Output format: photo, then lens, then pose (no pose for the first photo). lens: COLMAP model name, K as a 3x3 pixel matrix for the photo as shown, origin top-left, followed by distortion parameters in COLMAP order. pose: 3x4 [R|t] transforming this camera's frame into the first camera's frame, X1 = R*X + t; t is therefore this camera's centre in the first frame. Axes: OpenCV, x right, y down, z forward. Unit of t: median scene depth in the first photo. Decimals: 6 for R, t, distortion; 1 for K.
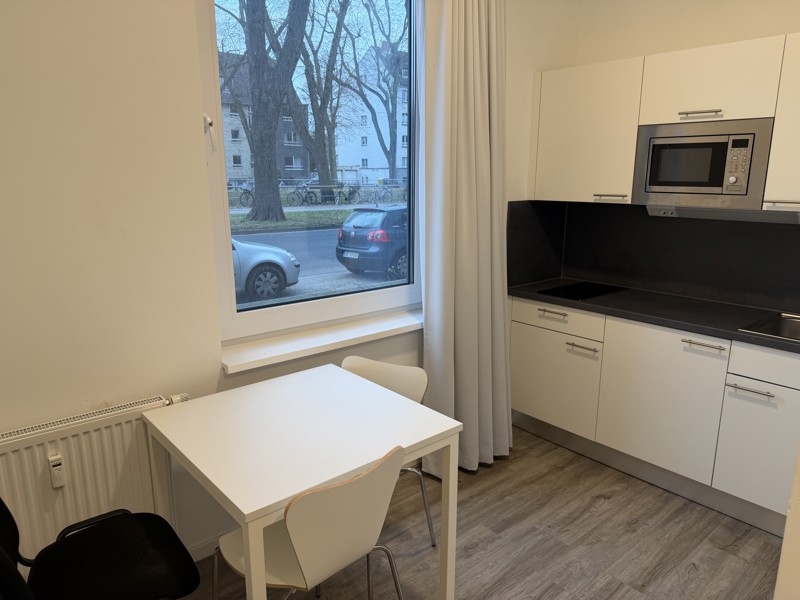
lens RADIAL K [[573.6, 0, 397.8], [0, 573.6, 297.4], [0, 0, 1]] dist [0.011840, -0.005477]
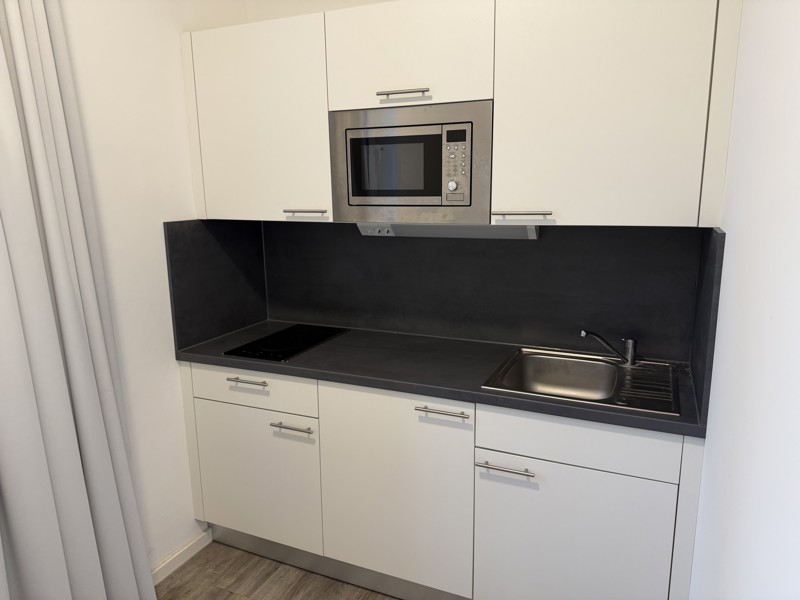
lens RADIAL K [[568.6, 0, 400.0], [0, 568.6, 300.0], [0, 0, 1]] dist [0.124061, 0.000913]
pose [[0.906463, -0.101676, 0.409861, 0.196662], [0.108835, 0.994042, 0.005894, -0.067590], [-0.408018, 0.039265, 0.912129, 0.349132]]
